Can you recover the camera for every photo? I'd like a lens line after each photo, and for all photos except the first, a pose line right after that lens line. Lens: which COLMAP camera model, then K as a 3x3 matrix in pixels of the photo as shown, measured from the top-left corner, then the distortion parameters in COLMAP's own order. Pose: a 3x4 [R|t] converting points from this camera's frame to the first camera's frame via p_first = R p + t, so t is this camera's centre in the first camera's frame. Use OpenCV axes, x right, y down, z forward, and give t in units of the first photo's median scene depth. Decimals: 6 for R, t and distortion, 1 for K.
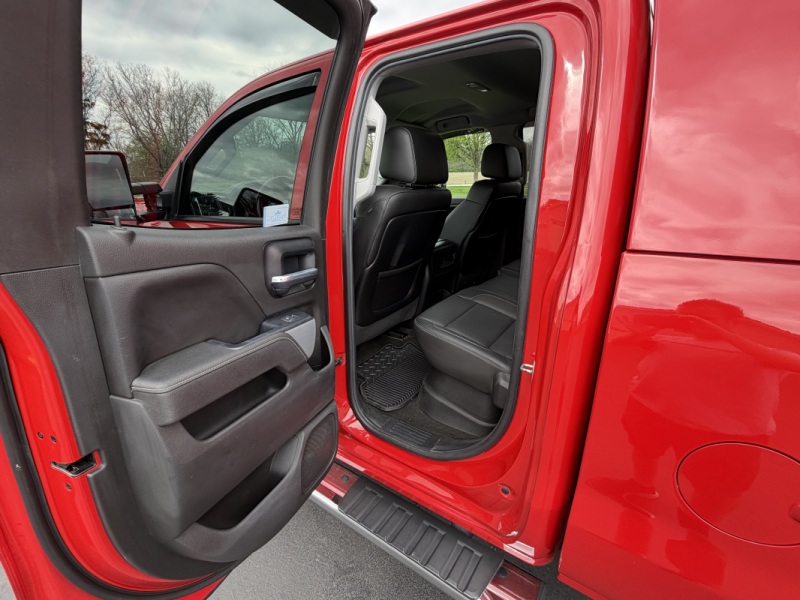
lens RADIAL K [[362.3, 0, 404.8], [0, 362.3, 300.7], [0, 0, 1]] dist [0.002366, -0.001962]
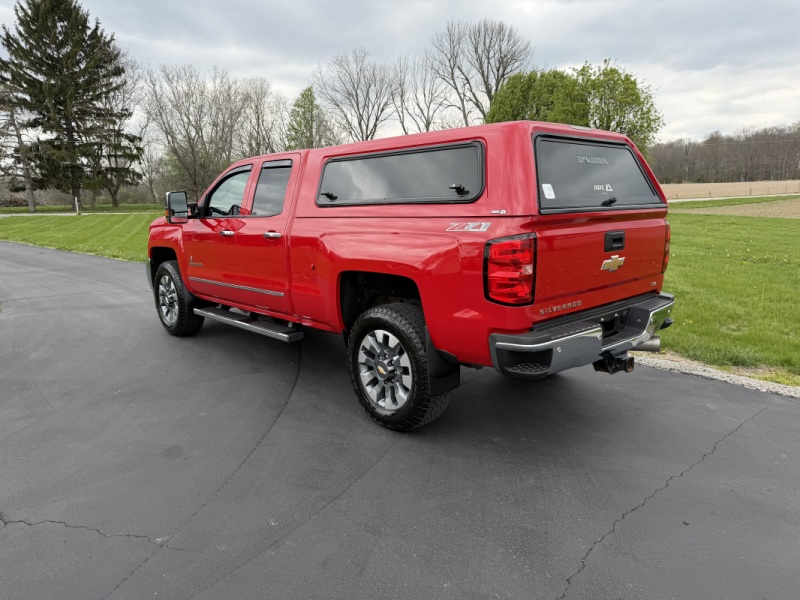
lens RADIAL K [[576.1, 0, 403.9], [0, 576.1, 302.1], [0, 0, 1]] dist [0.011752, -0.007601]
pose [[0.975120, 0.027429, -0.219973, 0.052986], [-0.058127, 0.989232, -0.134320, 0.026549], [0.213920, 0.143765, 0.966214, -0.080685]]
